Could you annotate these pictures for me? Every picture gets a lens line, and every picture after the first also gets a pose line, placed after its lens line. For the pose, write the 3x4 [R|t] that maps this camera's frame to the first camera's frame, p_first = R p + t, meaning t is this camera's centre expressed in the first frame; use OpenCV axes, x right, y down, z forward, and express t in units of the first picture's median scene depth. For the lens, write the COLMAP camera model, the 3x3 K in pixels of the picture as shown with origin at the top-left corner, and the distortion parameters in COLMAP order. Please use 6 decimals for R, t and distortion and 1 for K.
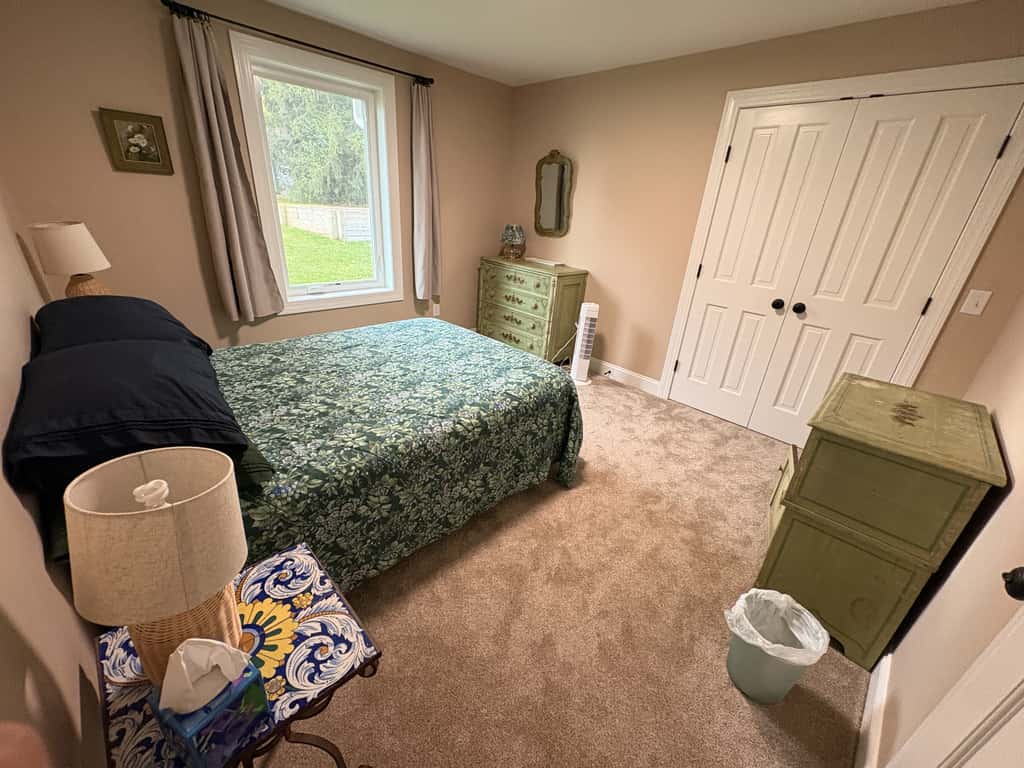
lens RADIAL K [[407.3, 0, 510.9], [0, 407.3, 385.0], [0, 0, 1]] dist [0.000159, 0.000025]
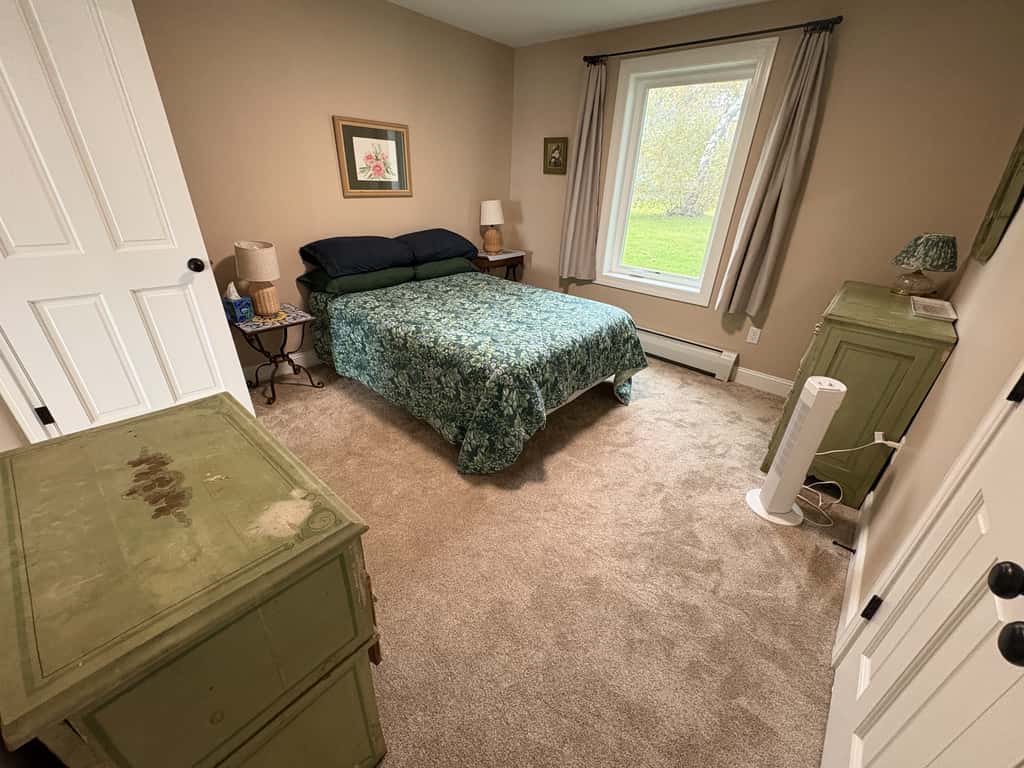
lens RADIAL K [[407.3, 0, 510.9], [0, 407.3, 385.0], [0, 0, 1]] dist [0.000159, 0.000025]
pose [[0.068036, 0.397637, -0.915017, 1.009695], [-0.441349, 0.834517, 0.329837, -0.304700], [0.894753, 0.381401, 0.232274, 0.865300]]
